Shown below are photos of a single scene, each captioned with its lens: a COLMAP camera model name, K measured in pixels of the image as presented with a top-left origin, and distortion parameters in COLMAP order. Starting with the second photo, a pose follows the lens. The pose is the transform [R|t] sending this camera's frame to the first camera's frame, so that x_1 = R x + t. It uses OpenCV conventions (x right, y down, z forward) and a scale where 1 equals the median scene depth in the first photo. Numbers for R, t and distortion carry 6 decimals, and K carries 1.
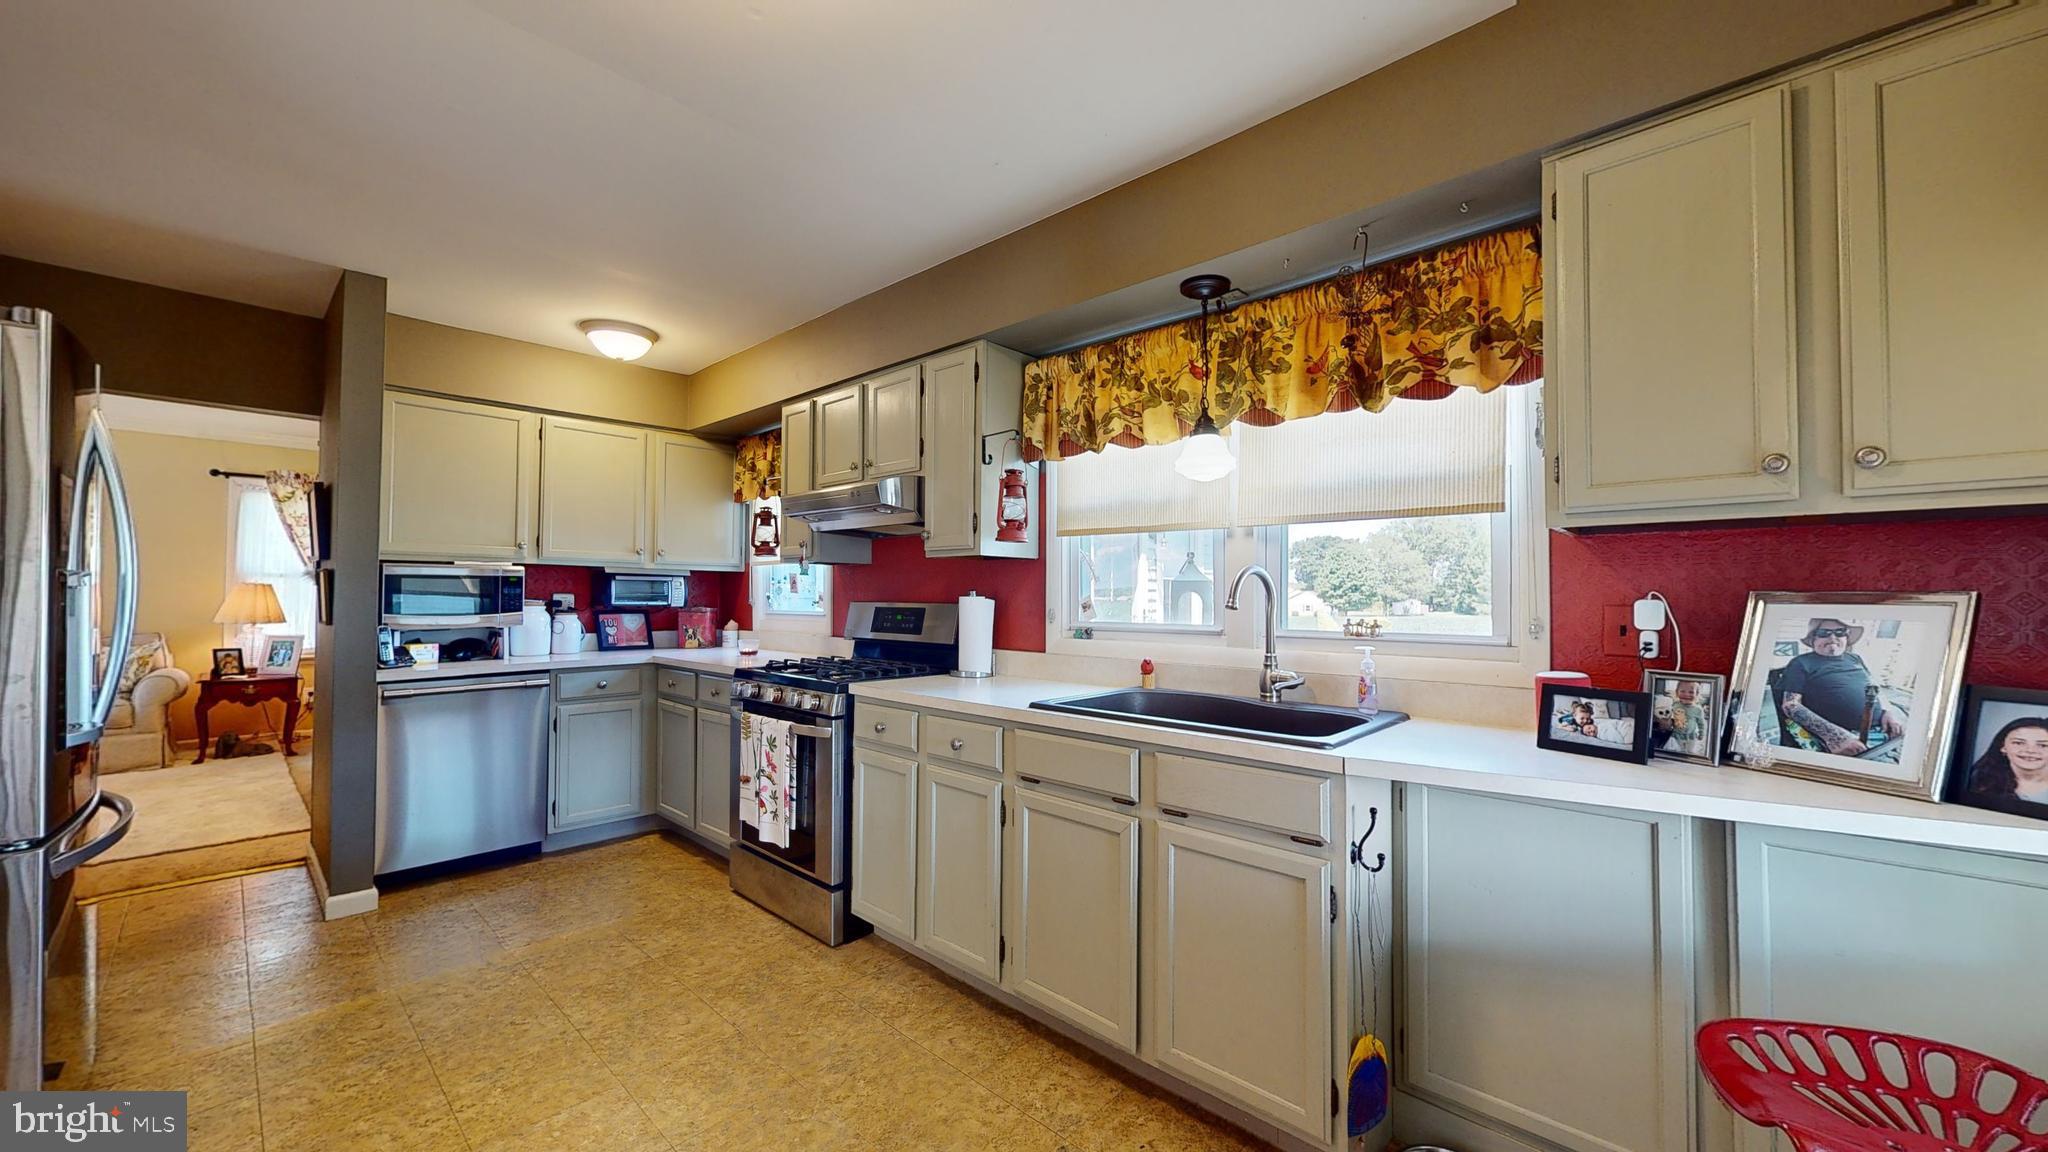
lens RADIAL K [[757.2, 0, 1035.6], [0, 757.2, 583.9], [0, 0, 1]] dist [0.001006, -0.000008]
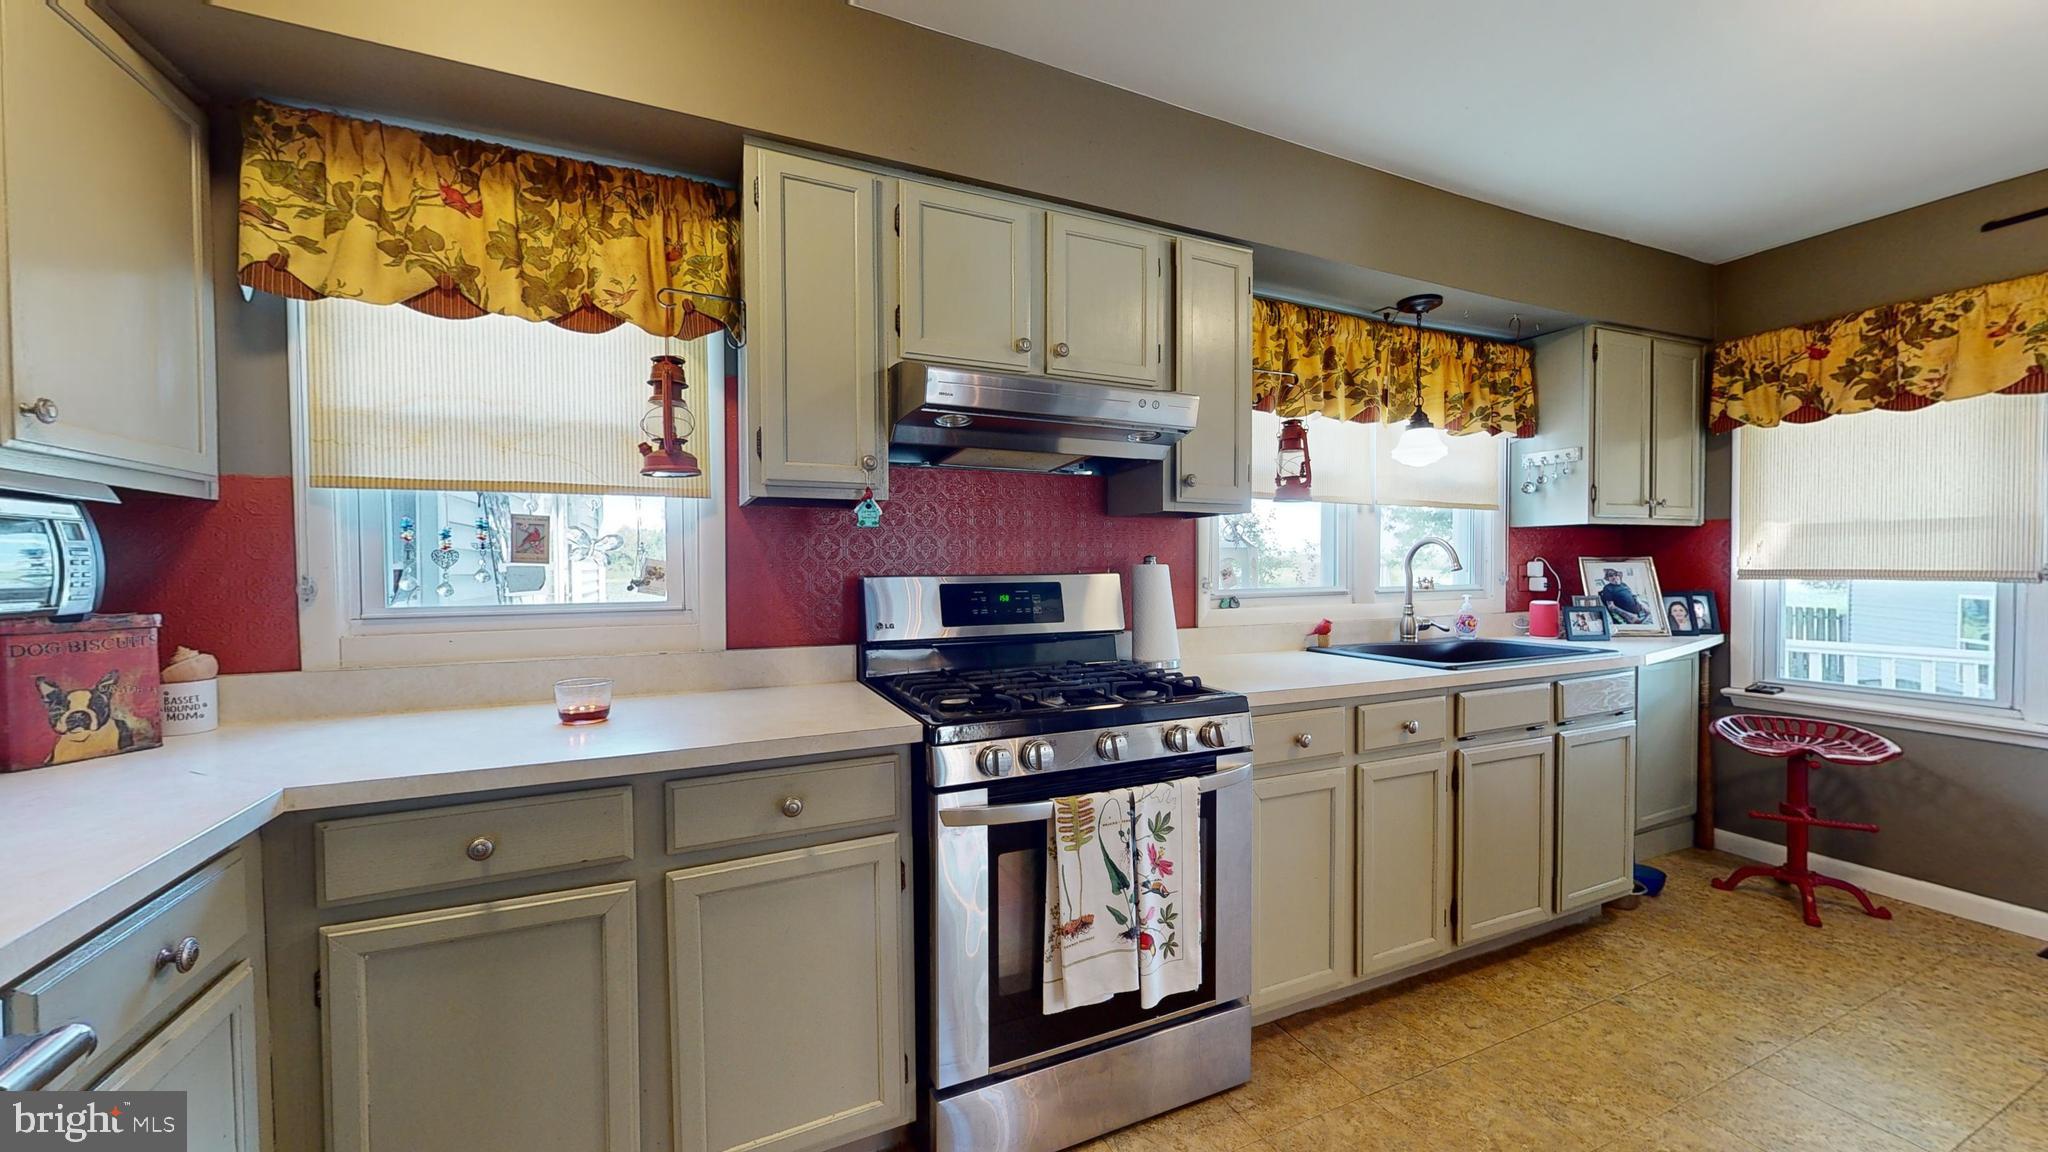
lens RADIAL K [[757.2, 0, 1033.6], [0, 757.2, 574.9], [0, 0, 1]] dist [0.001006, -0.000008]
pose [[0.383551, -0.025850, 0.923158, -1.278686], [-0.010327, 0.999426, 0.032277, 0.005926], [-0.923462, -0.021914, 0.383064, 1.239043]]
